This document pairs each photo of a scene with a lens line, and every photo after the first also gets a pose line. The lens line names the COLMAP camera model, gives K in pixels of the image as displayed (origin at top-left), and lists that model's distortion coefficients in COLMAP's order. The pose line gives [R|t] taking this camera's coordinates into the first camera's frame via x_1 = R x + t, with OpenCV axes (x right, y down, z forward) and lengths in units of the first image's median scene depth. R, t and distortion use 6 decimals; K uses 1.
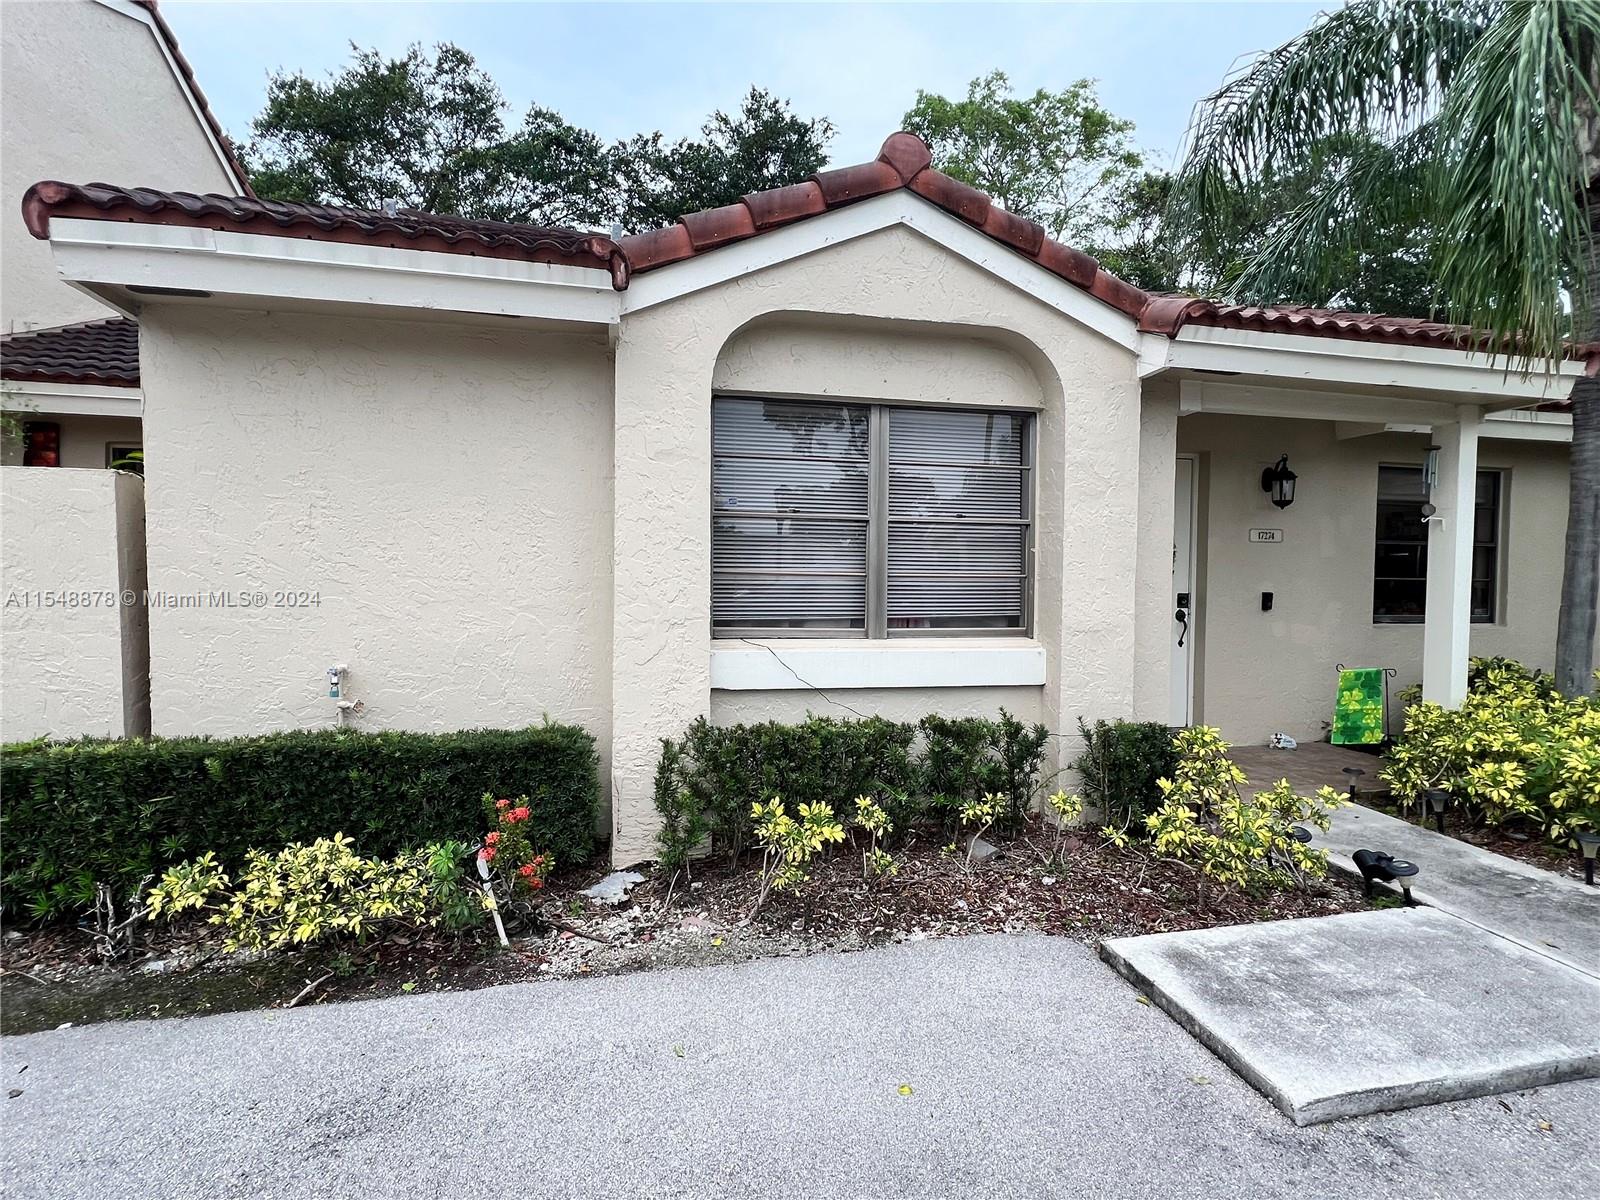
lens RADIAL K [[800.5, 0, 799.0], [0, 800.5, 606.9], [0, 0, 1]] dist [-0.004729, 0.000509]
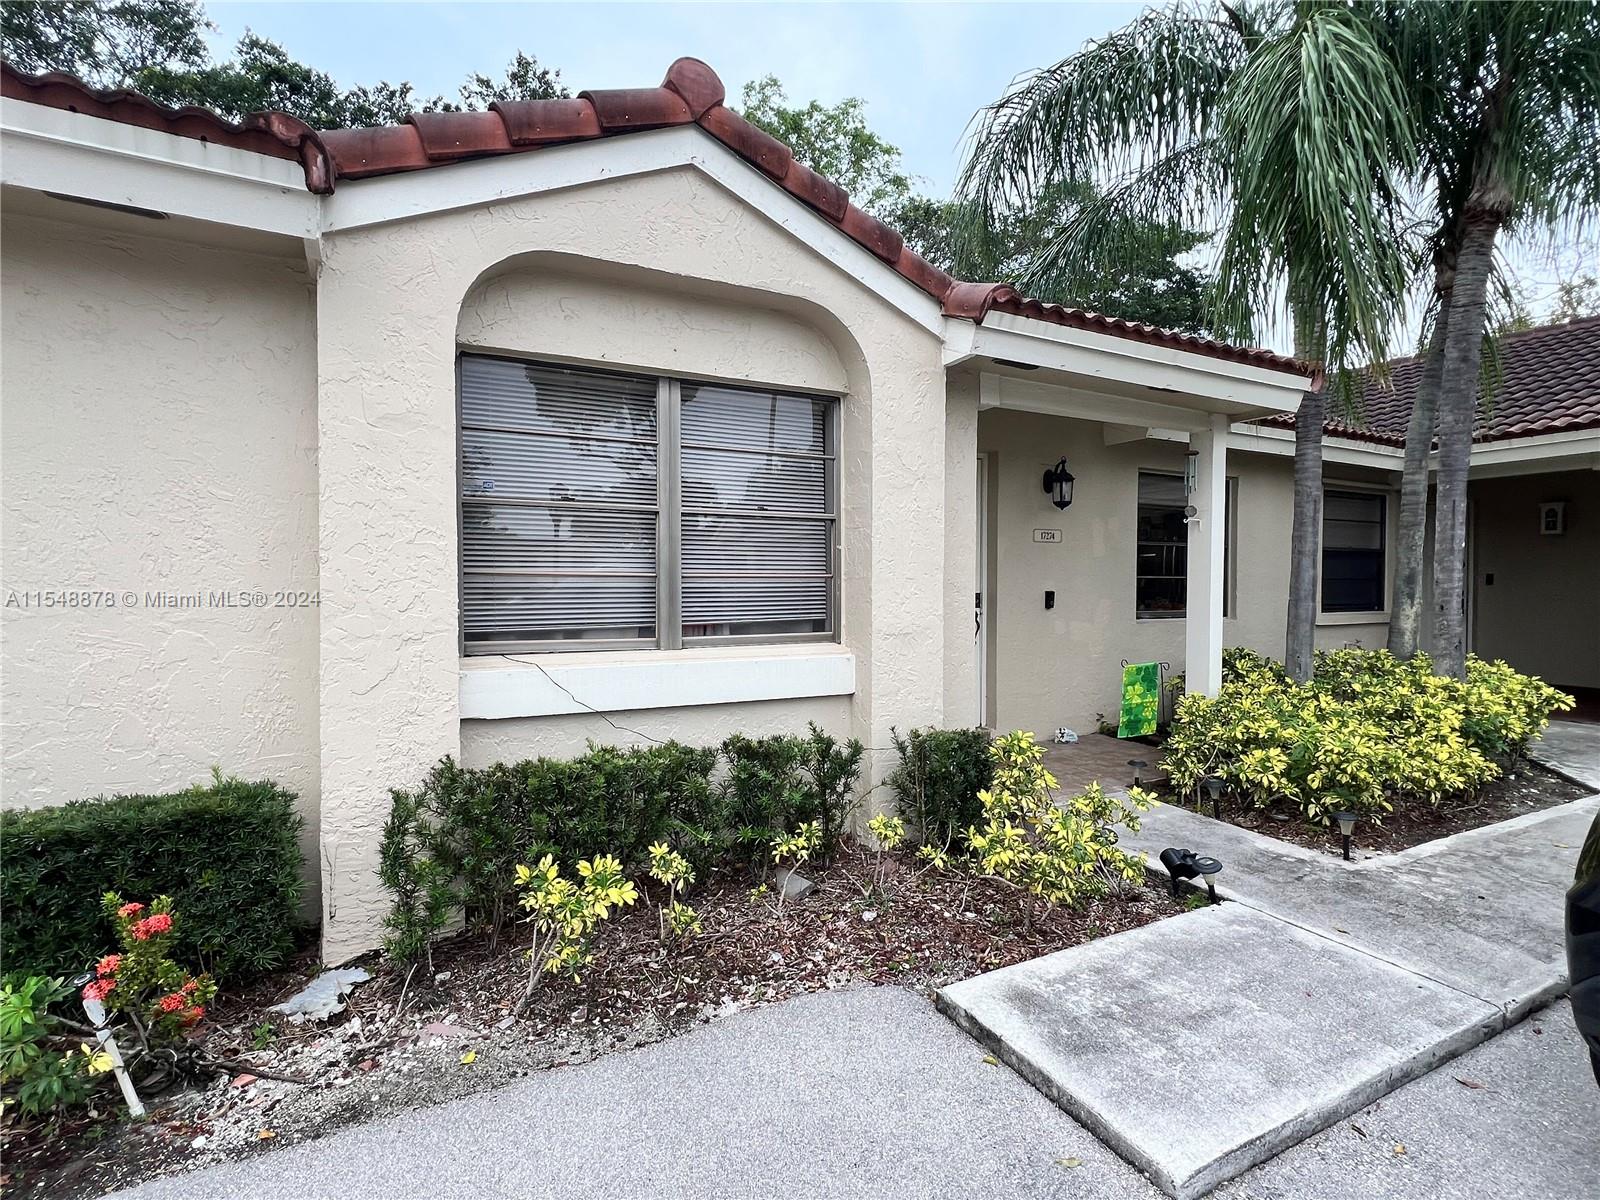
lens RADIAL K [[800.5, 0, 797.3], [0, 800.5, 602.2], [0, 0, 1]] dist [-0.004729, 0.000509]
pose [[0.964516, -0.014987, 0.263599, 0.004222], [0.017686, 0.999813, -0.007869, -0.001825], [-0.263431, 0.012252, 0.964600, 0.151247]]
